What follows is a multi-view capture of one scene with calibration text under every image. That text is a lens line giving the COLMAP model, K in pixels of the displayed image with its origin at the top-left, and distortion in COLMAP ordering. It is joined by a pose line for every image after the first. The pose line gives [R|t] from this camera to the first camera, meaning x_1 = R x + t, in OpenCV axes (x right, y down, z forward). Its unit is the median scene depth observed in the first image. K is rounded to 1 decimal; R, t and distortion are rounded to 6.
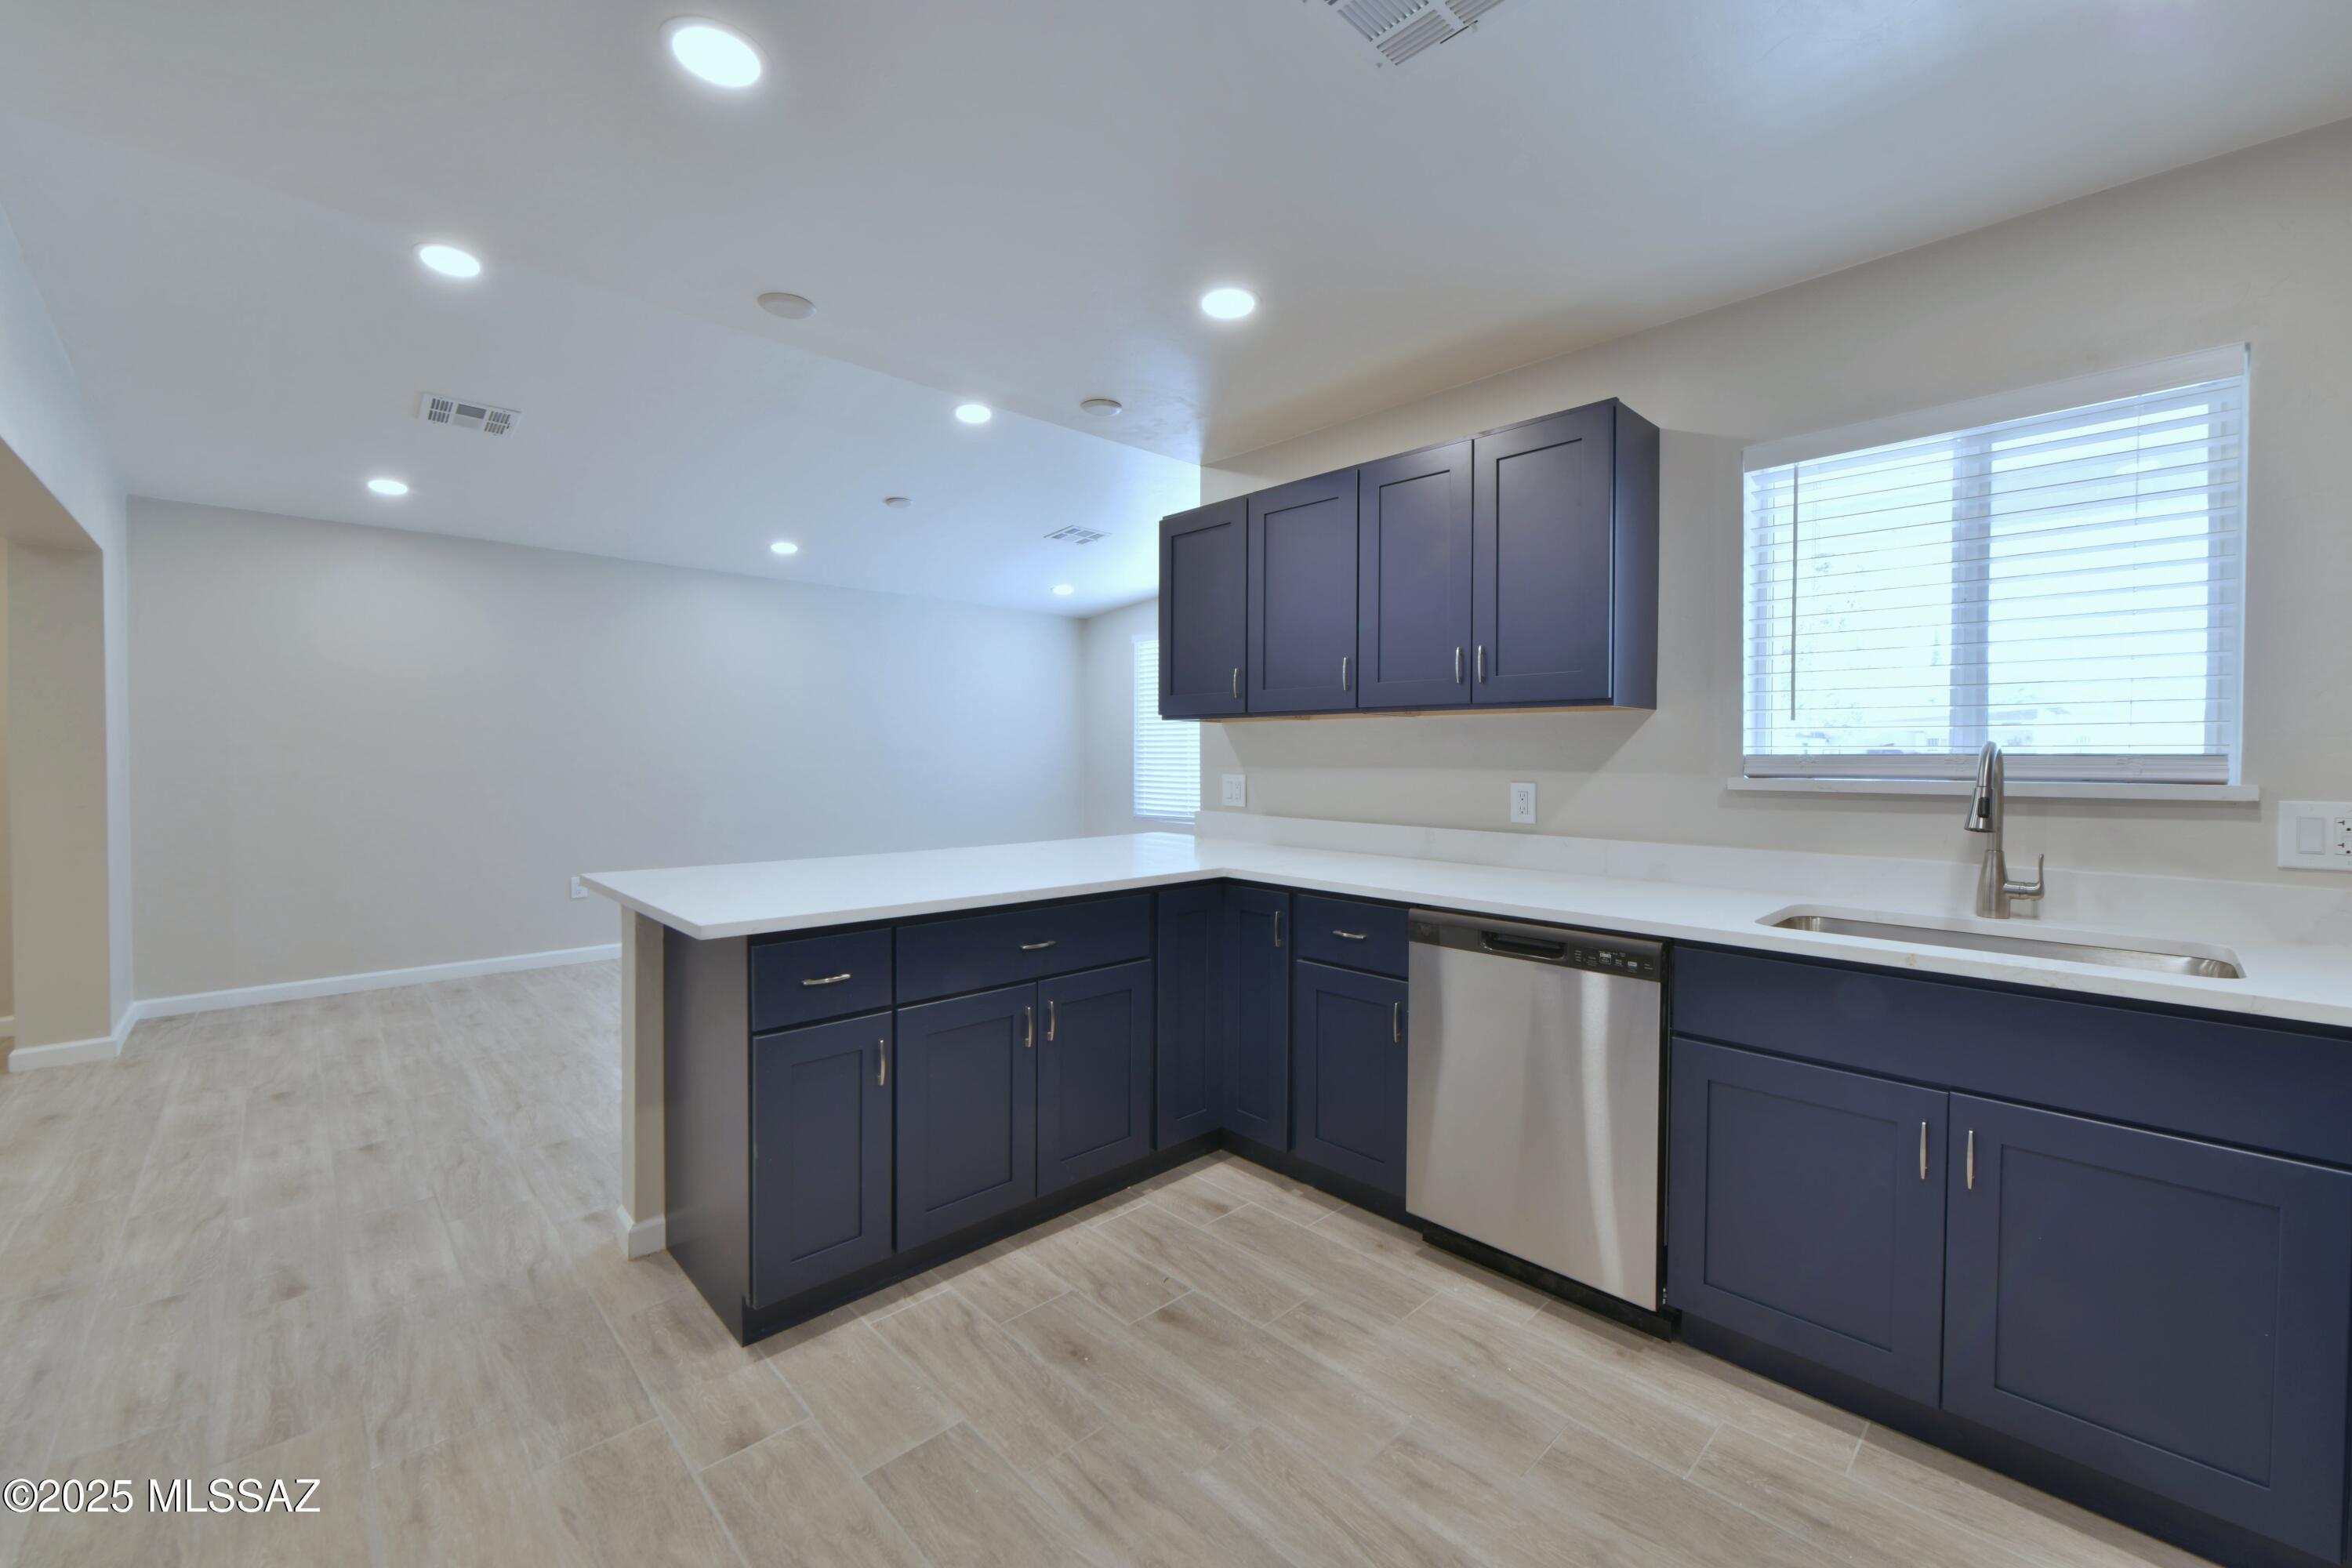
lens RADIAL K [[943.4, 0, 1210.3], [0, 943.4, 769.8], [0, 0, 1]] dist [-0.002033, -0.000885]
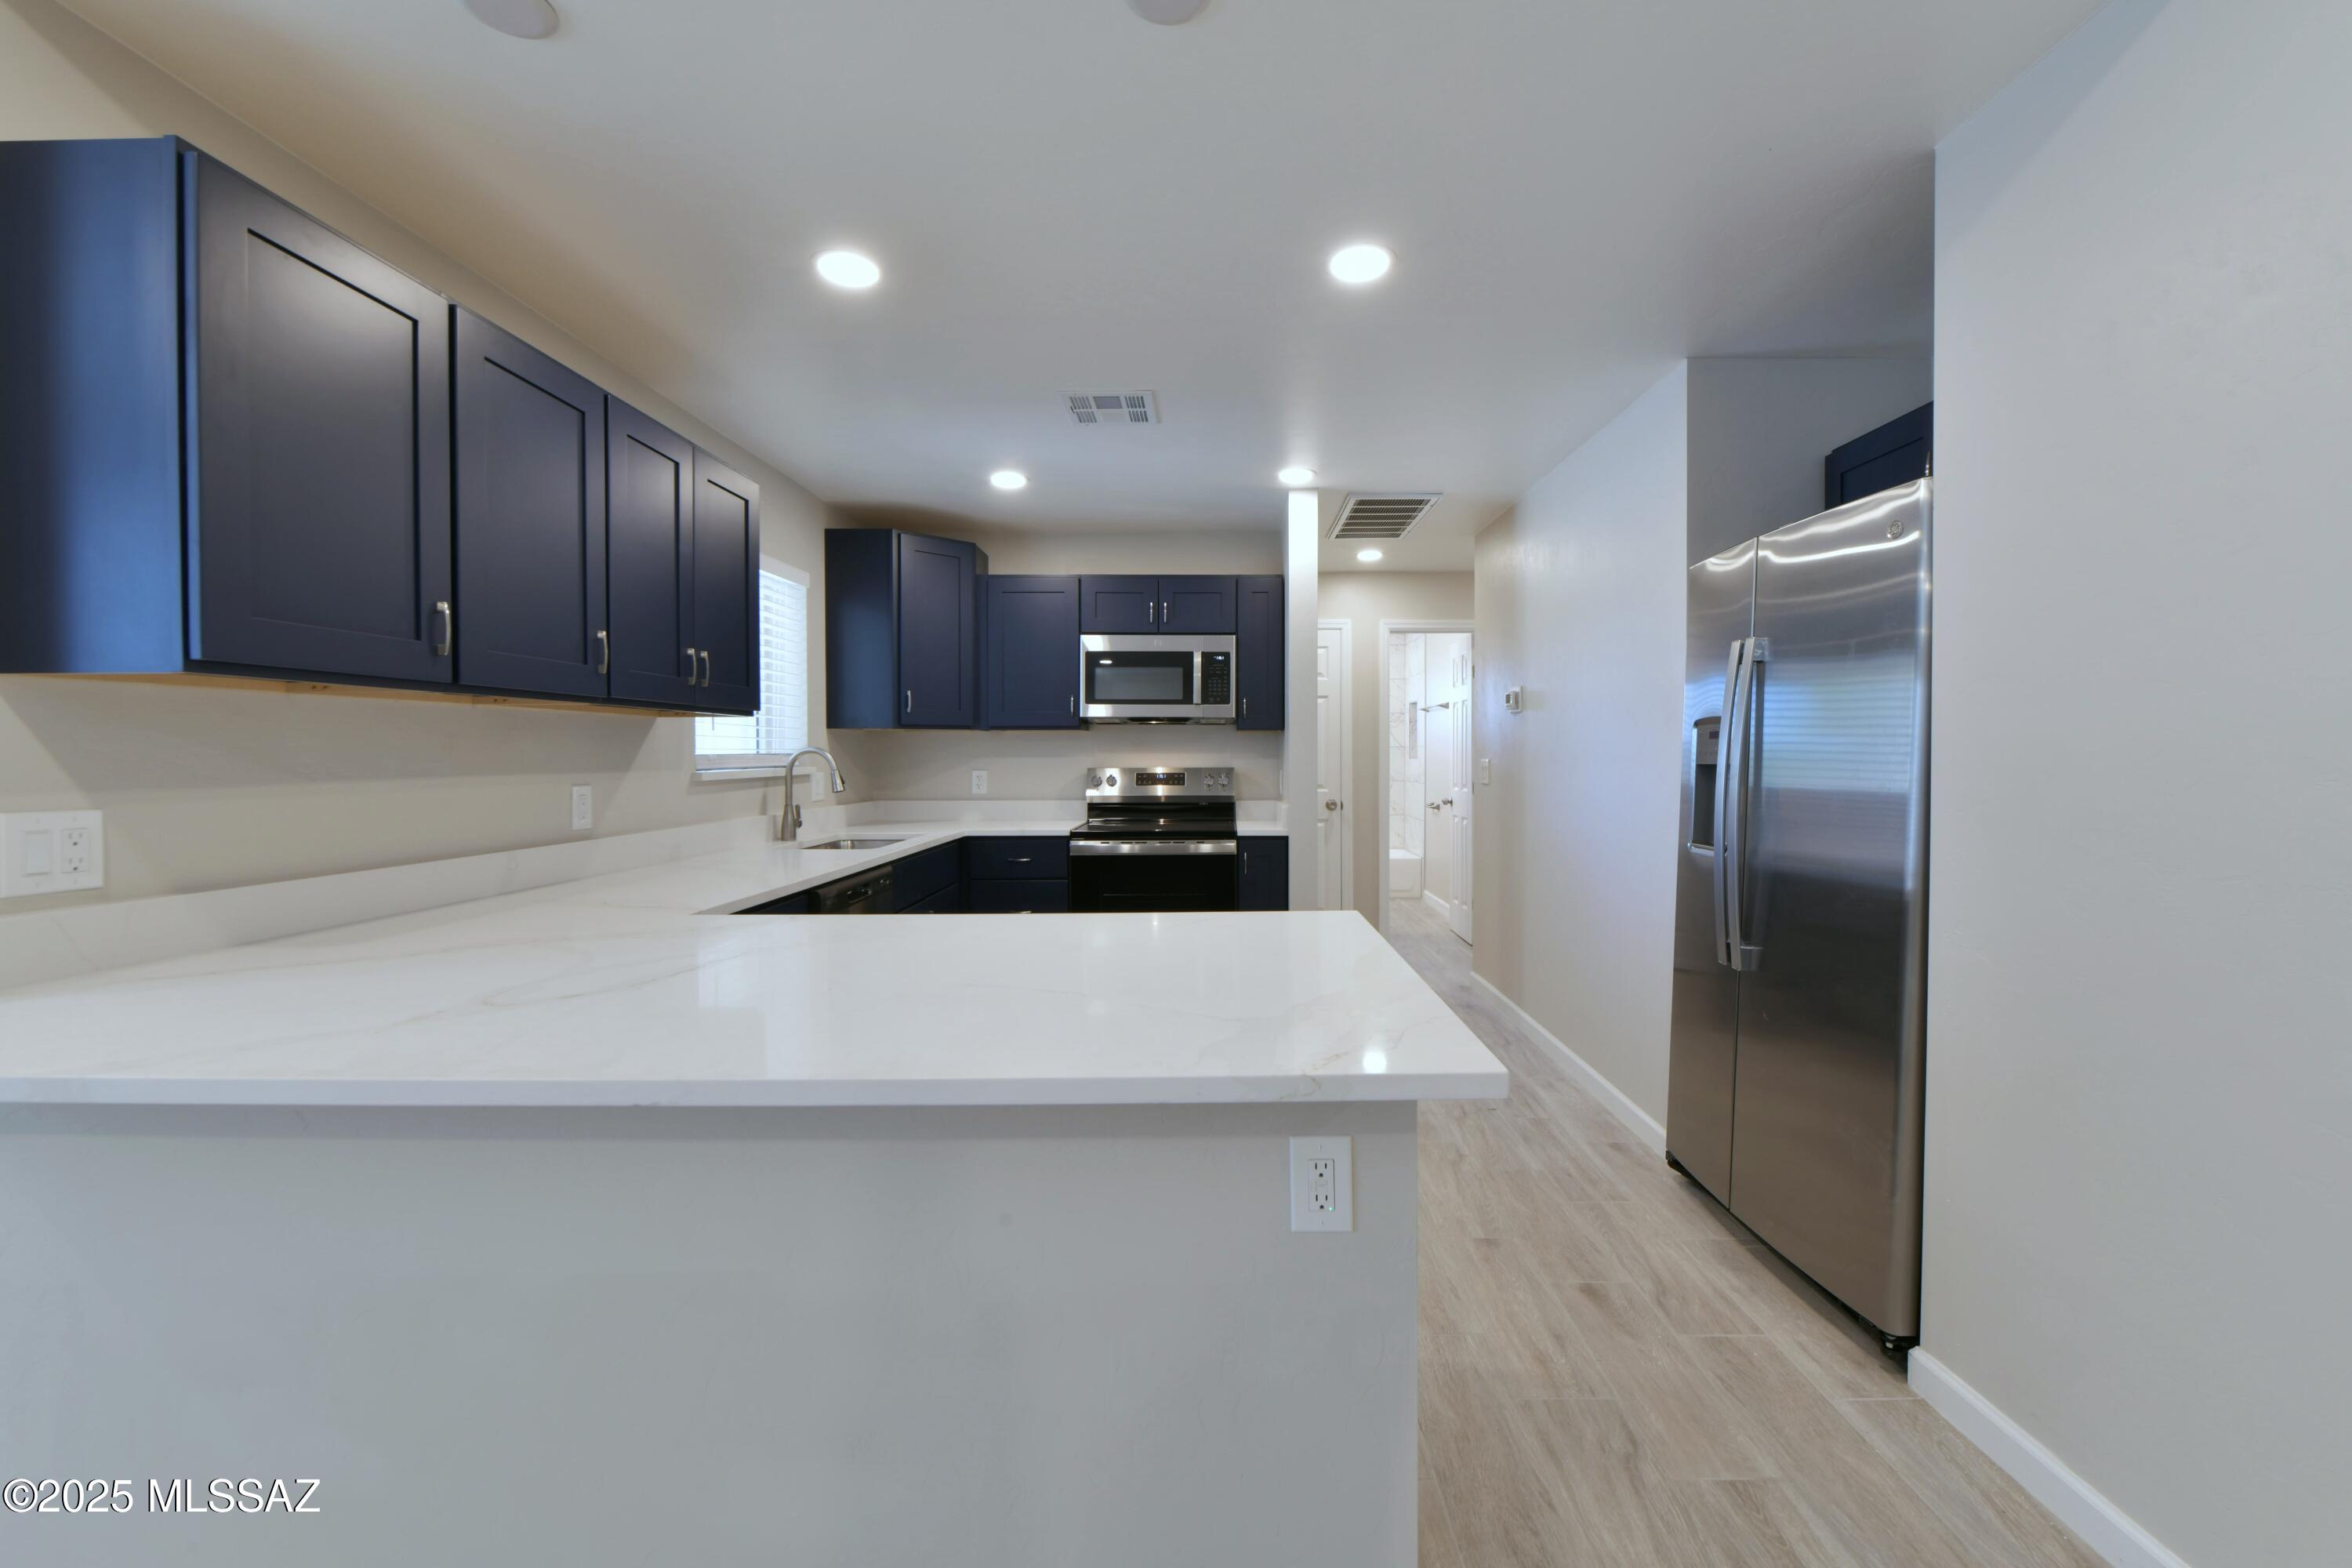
lens RADIAL K [[943.4, 0, 1210.3], [0, 943.4, 769.8], [0, 0, 1]] dist [-0.002033, -0.000885]
pose [[-0.708233, -0.013524, 0.705849, -0.996982], [0.012218, 0.999432, 0.031408, -0.030767], [-0.705873, 0.030868, -0.707665, 1.581535]]
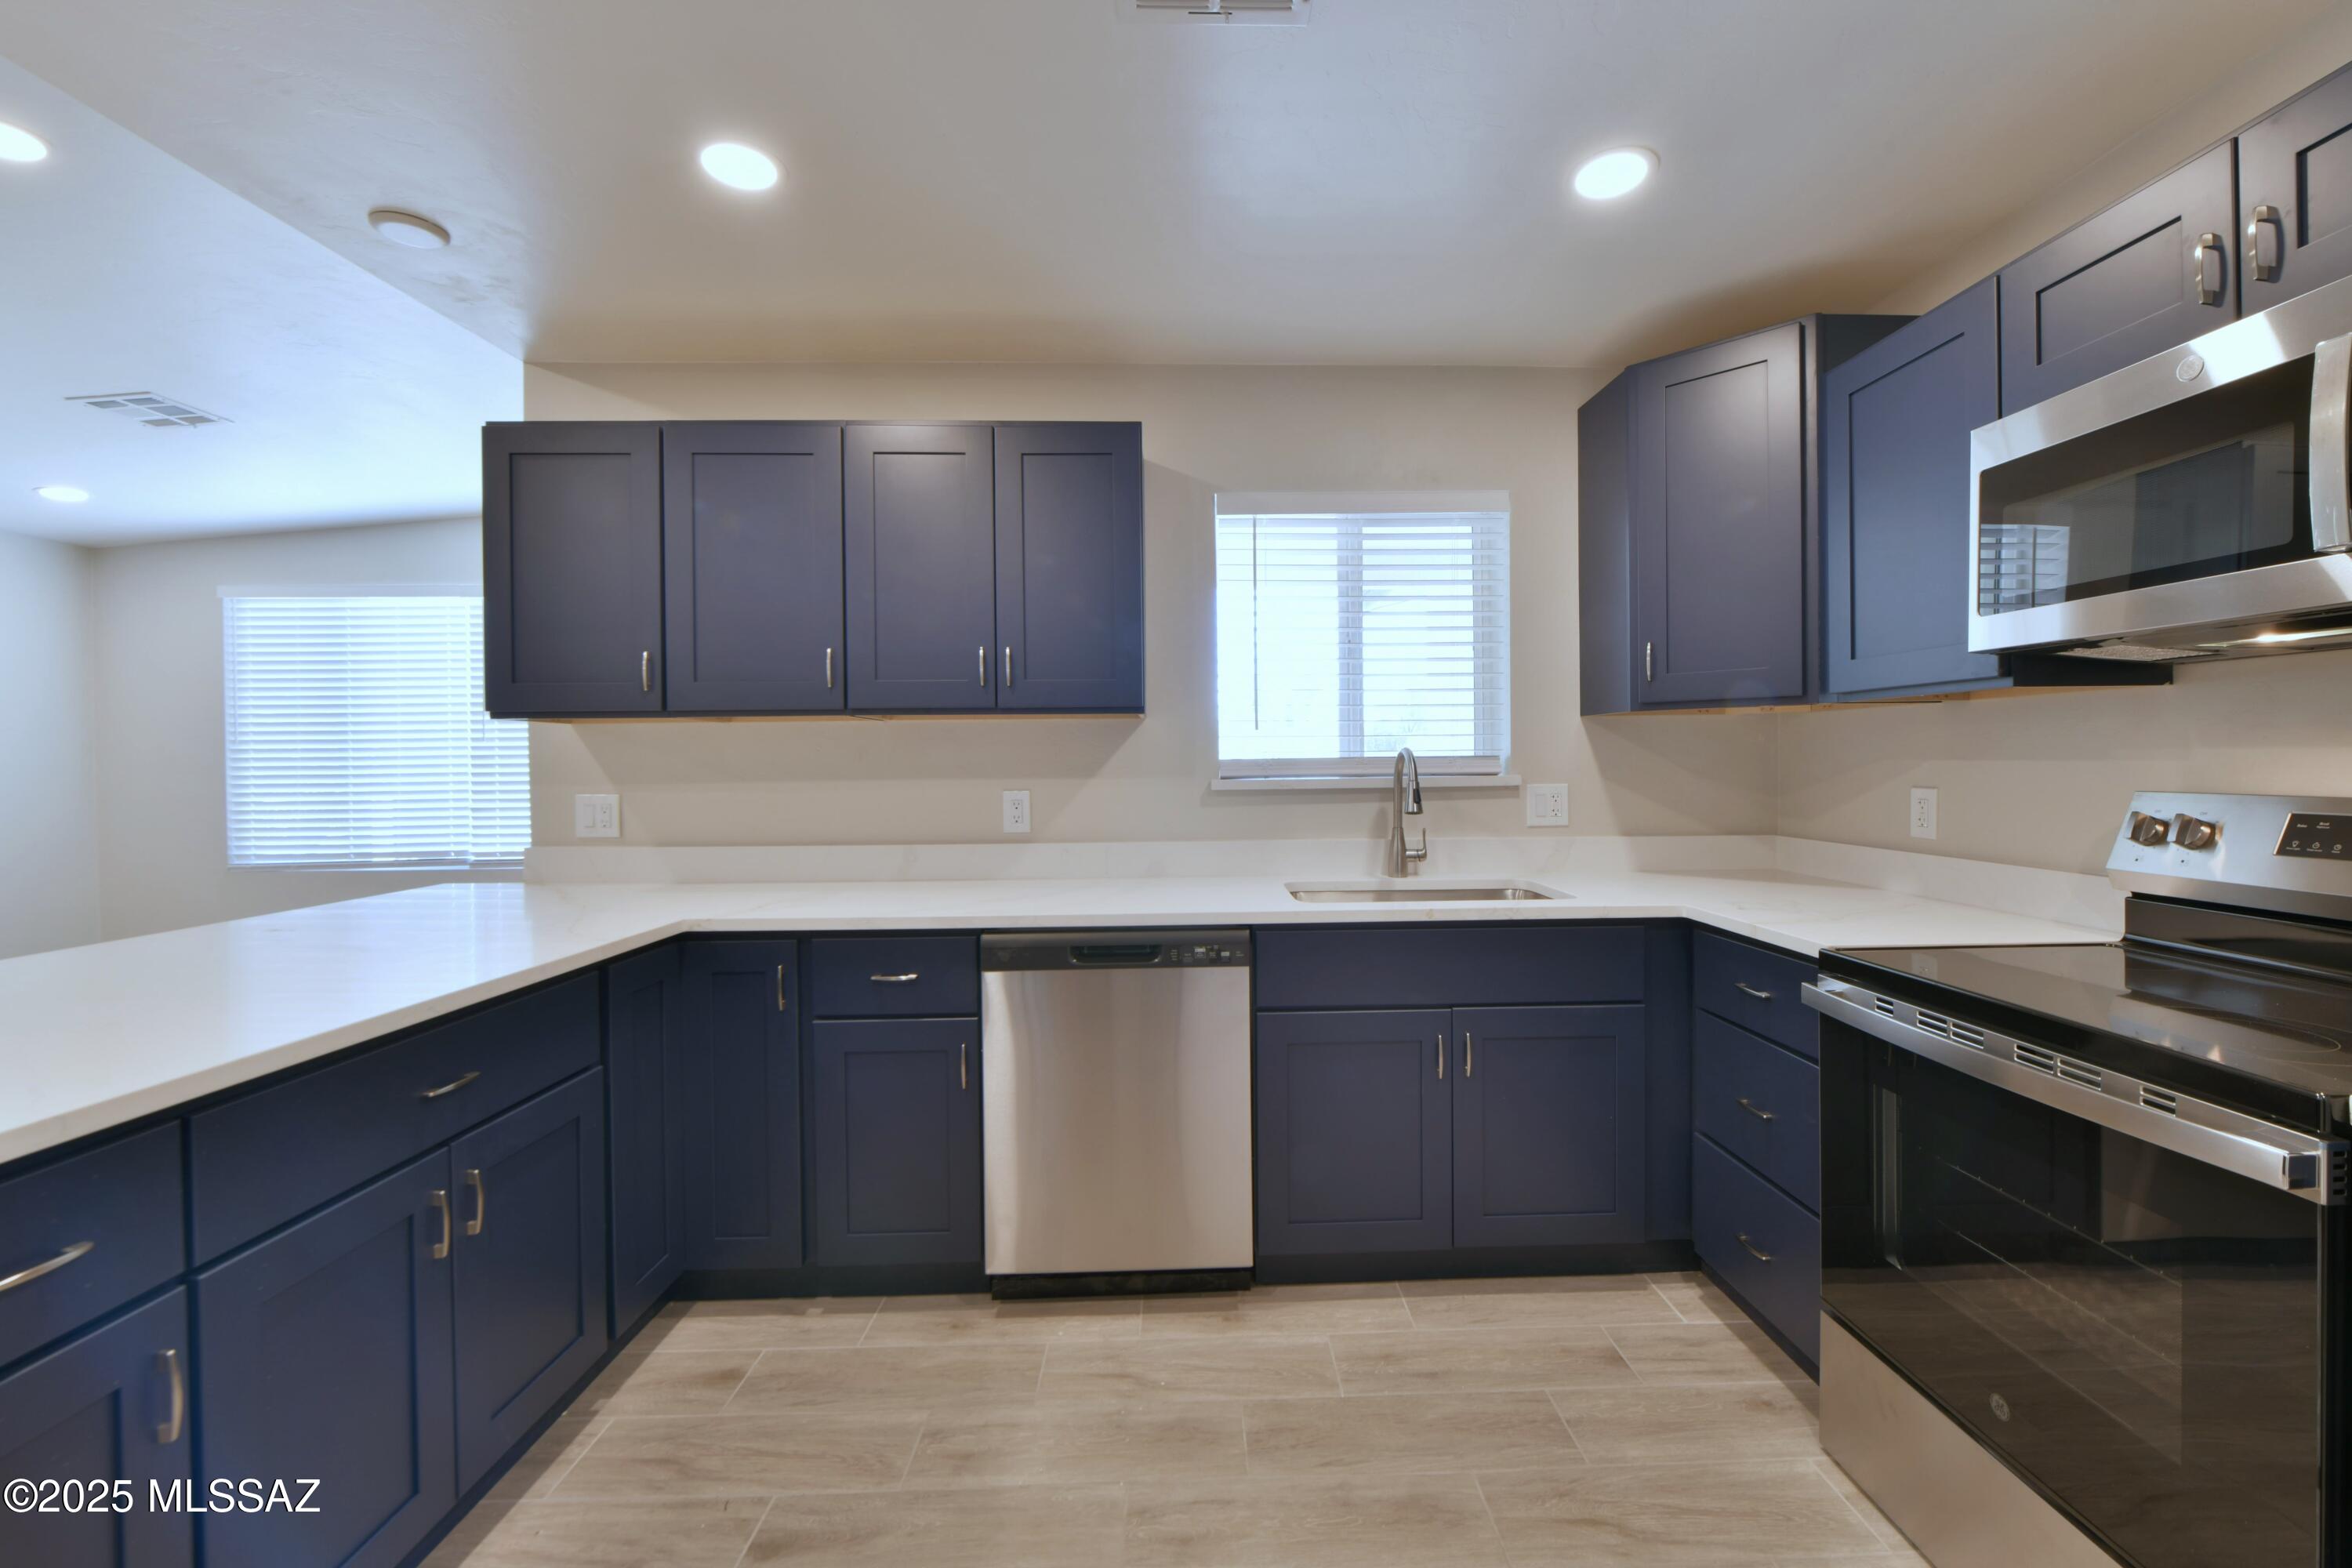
lens RADIAL K [[943.4, 0, 1210.3], [0, 943.4, 769.8], [0, 0, 1]] dist [-0.002033, -0.000885]
pose [[0.680245, -0.017134, 0.732784, -0.317512], [0.024223, 0.999706, 0.000889, -0.005397], [-0.732584, 0.017145, 0.680460, 0.246883]]
